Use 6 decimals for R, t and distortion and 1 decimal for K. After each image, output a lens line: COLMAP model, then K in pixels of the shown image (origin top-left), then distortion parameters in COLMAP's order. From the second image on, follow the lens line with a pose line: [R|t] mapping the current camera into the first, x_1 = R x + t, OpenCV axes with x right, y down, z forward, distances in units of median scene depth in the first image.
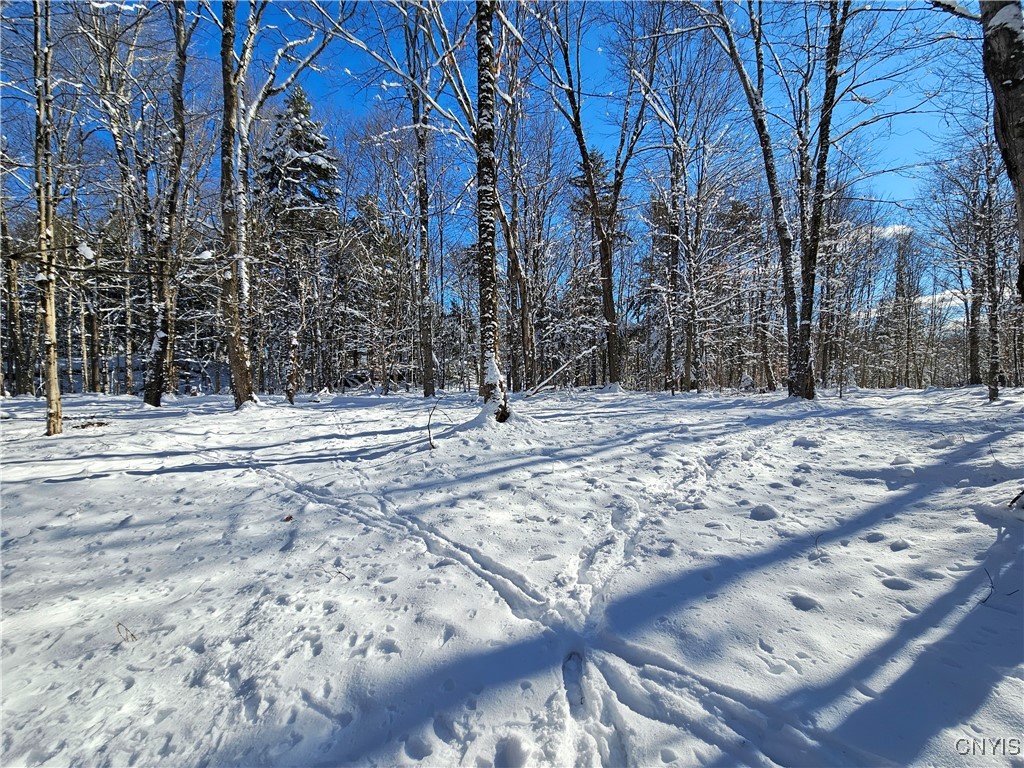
lens RADIAL K [[420.5, 0, 514.5], [0, 420.5, 389.3], [0, 0, 1]] dist [0.000905, -0.000434]
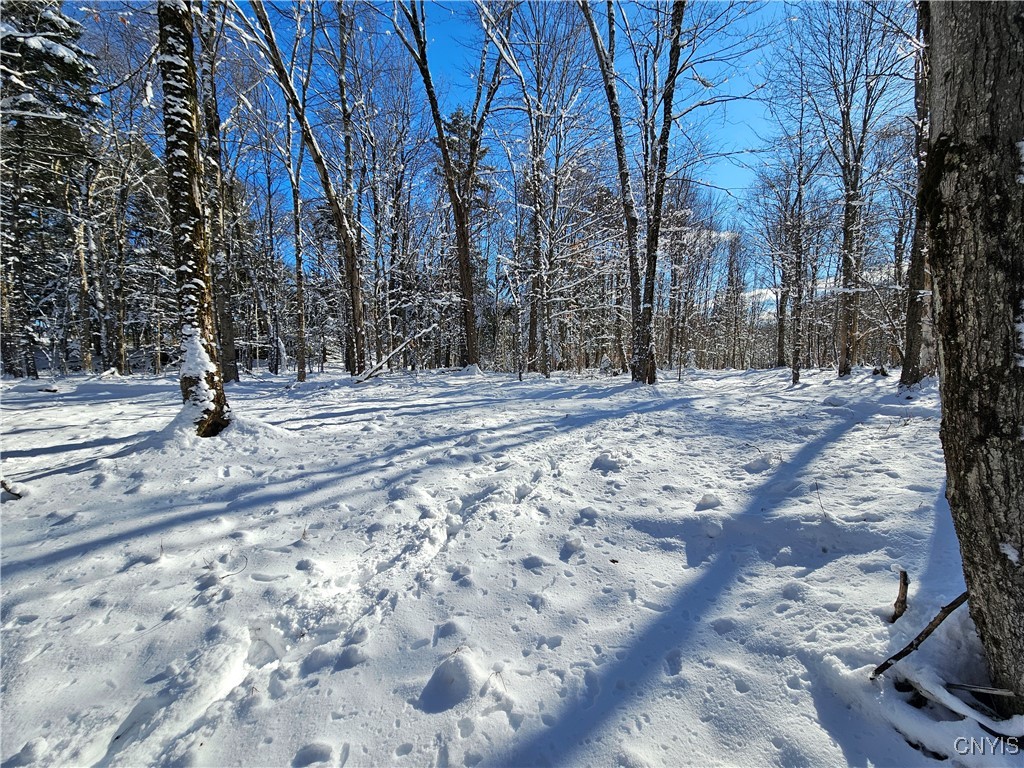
lens RADIAL K [[420.5, 0, 514.5], [0, 420.5, 389.3], [0, 0, 1]] dist [0.000905, -0.000434]
pose [[0.963724, -0.011811, 0.266639, 0.124058], [-0.002010, 0.998671, 0.051499, -0.013881], [-0.266893, -0.050167, 0.962420, 0.124564]]
